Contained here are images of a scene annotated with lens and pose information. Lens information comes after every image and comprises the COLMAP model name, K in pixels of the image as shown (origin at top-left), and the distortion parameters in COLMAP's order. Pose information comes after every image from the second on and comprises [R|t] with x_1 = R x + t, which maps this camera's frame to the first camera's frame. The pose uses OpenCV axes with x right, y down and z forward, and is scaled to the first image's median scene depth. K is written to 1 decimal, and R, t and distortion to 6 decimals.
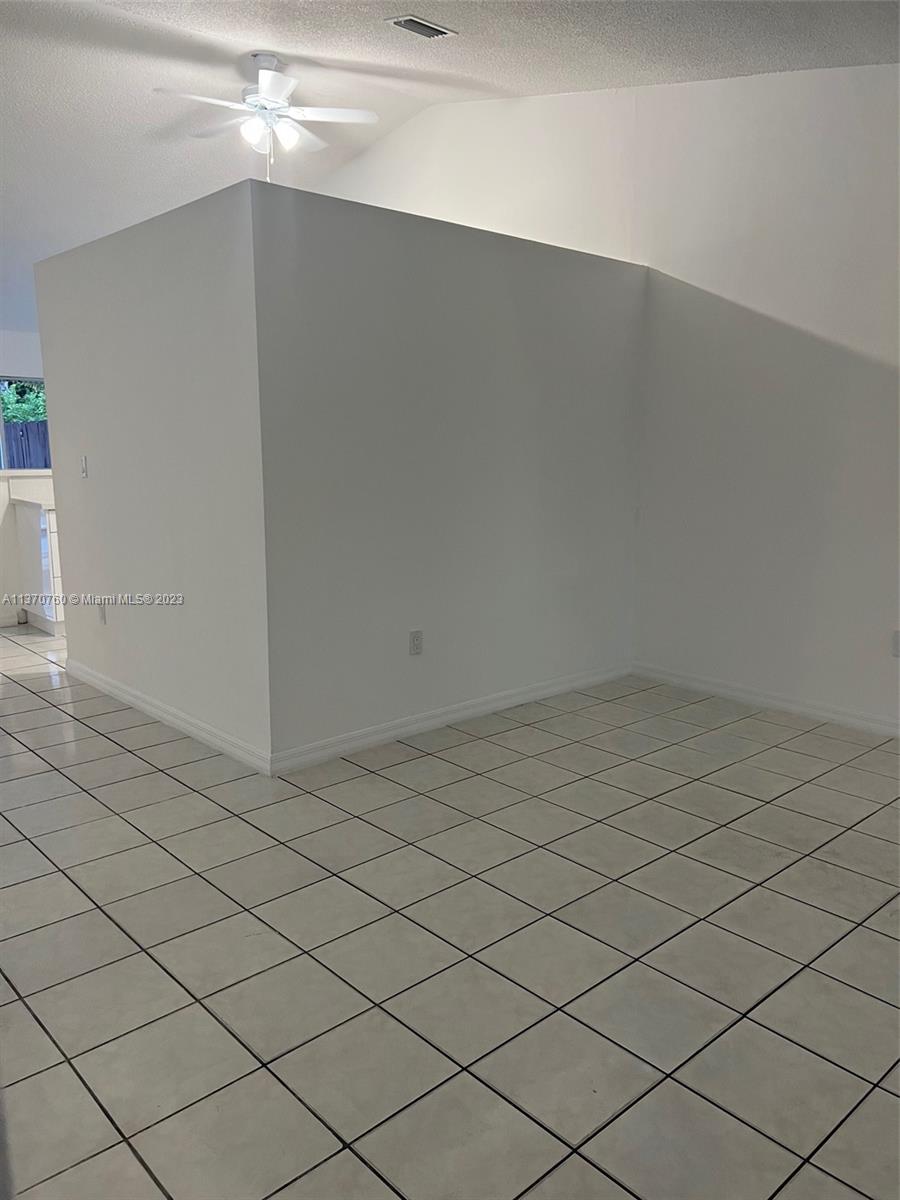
lens RADIAL K [[904.9, 0, 450.0], [0, 904.9, 600.0], [0, 0, 1]] dist [0.084565, -0.073877]
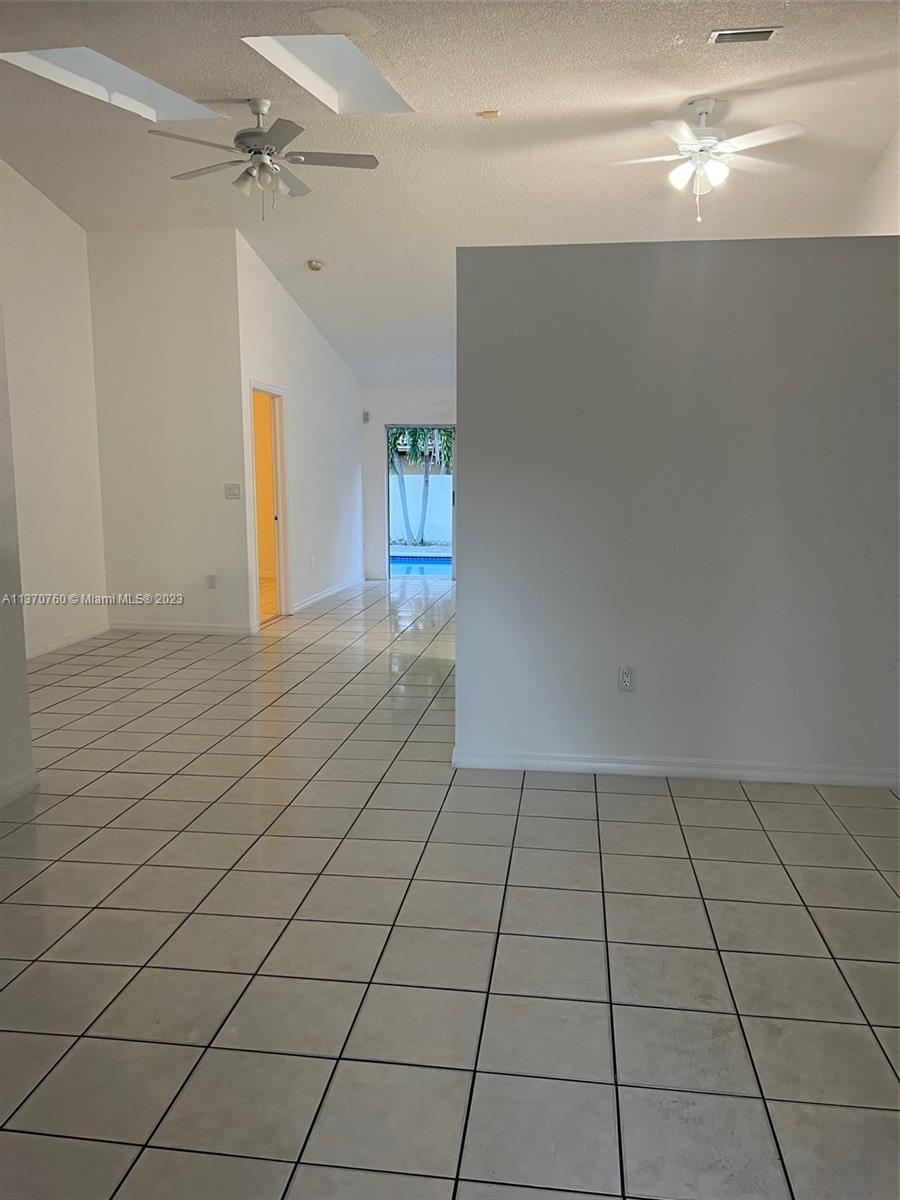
lens RADIAL K [[904.9, 0, 450.0], [0, 904.9, 600.0], [0, 0, 1]] dist [0.084565, -0.073877]
pose [[0.644219, 0.106811, -0.757347, 0.458334], [-0.141289, 0.989778, 0.019408, -0.022741], [0.751678, 0.094502, 0.652725, 0.177906]]
